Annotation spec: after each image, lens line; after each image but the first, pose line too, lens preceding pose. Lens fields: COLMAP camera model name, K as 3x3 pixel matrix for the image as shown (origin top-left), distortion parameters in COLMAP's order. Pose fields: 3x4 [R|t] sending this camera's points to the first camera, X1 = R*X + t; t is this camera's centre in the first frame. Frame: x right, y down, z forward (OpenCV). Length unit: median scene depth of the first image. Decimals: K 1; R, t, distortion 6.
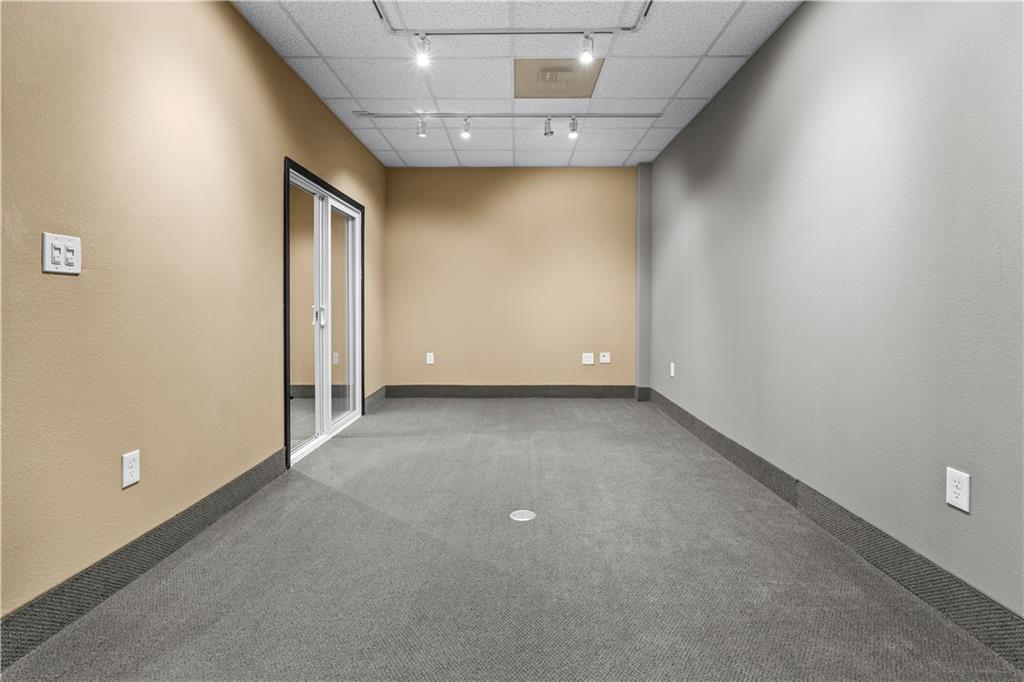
lens RADIAL K [[475.0, 0, 513.8], [0, 475.0, 318.1], [0, 0, 1]] dist [-0.002142, 0.000571]
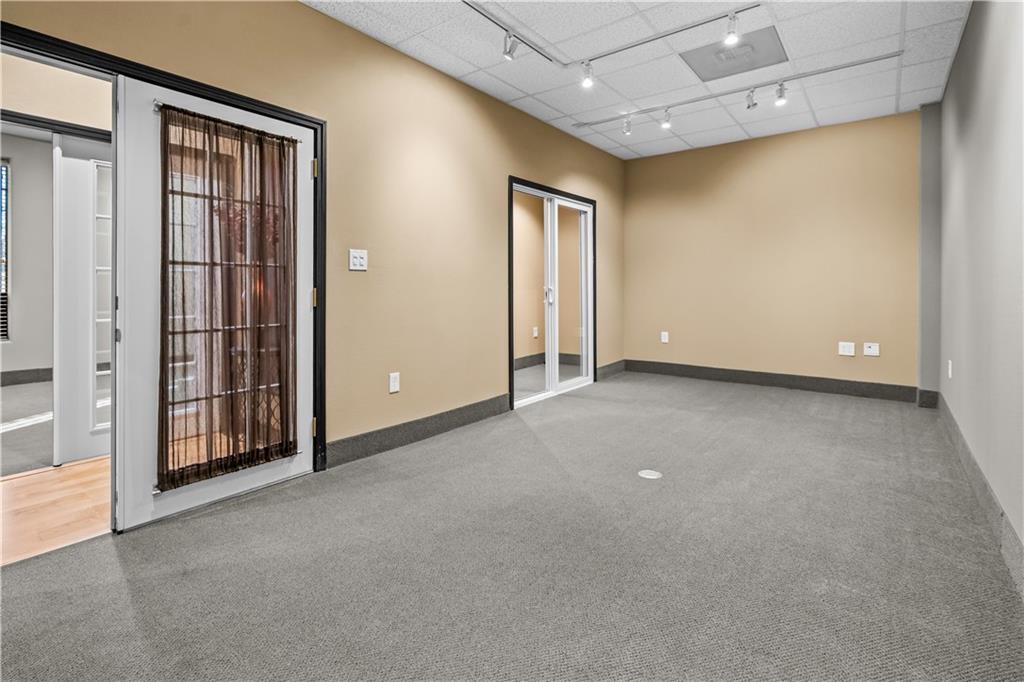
lens RADIAL K [[487.3, 0, 518.9], [0, 487.3, 304.3], [0, 0, 1]] dist [-0.001493, 0.000211]
pose [[0.799864, 0.020026, -0.599848, 0.295738], [-0.013561, 0.999791, 0.015296, 0.000882], [0.600029, -0.004100, 0.799968, -0.066540]]
